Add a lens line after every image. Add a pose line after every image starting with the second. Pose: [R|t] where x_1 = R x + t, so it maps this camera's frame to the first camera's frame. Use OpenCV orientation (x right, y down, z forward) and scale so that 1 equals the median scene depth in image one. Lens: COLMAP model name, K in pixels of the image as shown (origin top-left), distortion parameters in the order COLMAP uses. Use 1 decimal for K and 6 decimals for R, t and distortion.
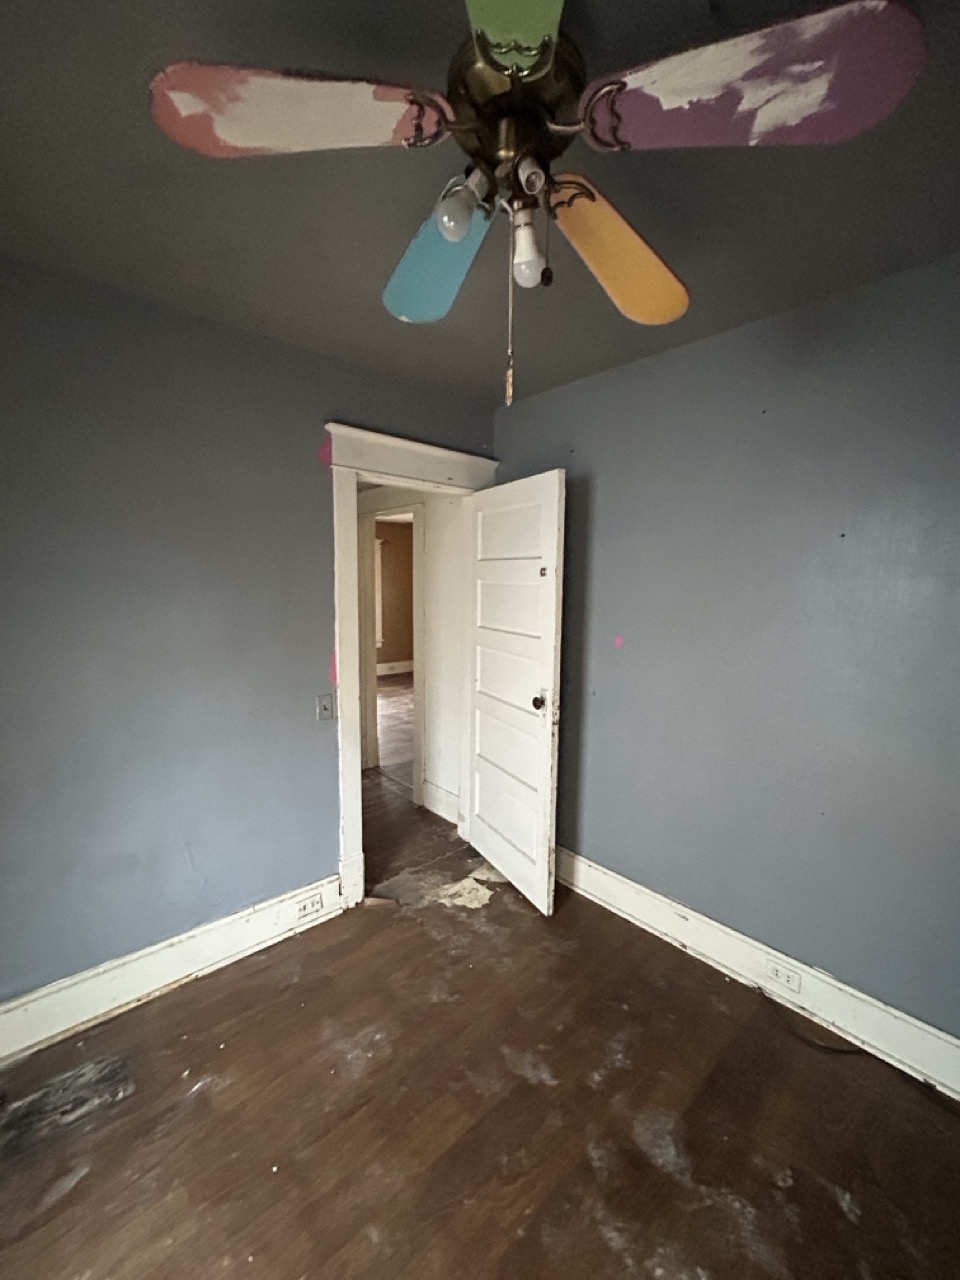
lens RADIAL K [[521.0, 0, 483.6], [0, 521.0, 637.1], [0, 0, 1]] dist [-0.003119, 0.002381]
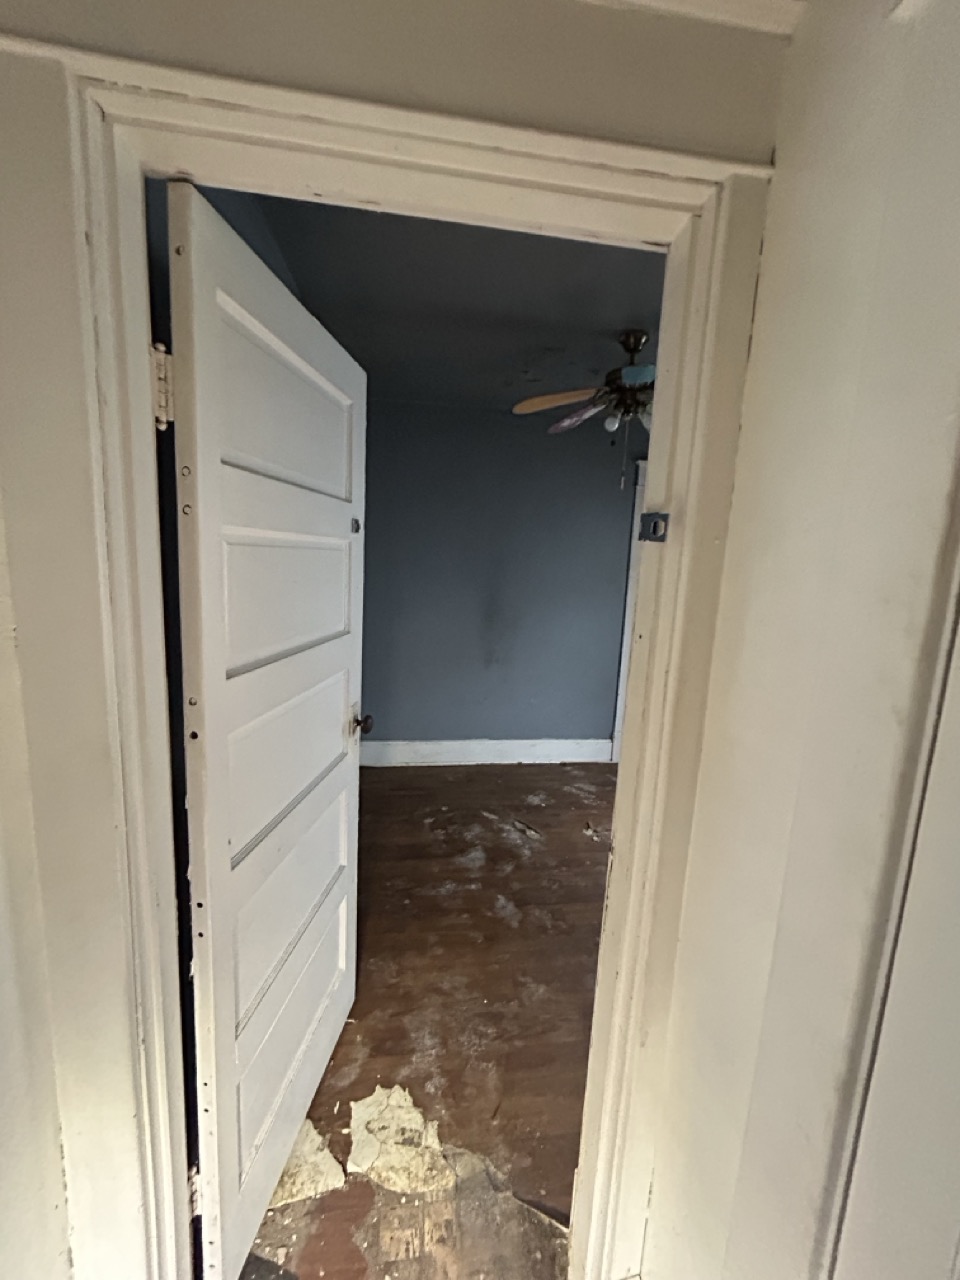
lens RADIAL K [[521.0, 0, 483.6], [0, 521.0, 637.1], [0, 0, 1]] dist [-0.003119, 0.002381]
pose [[-0.811747, -0.143380, 0.566136, -0.473316], [0.001604, 0.968843, 0.247670, -0.179772], [-0.584008, 0.201954, -0.786225, 1.749848]]
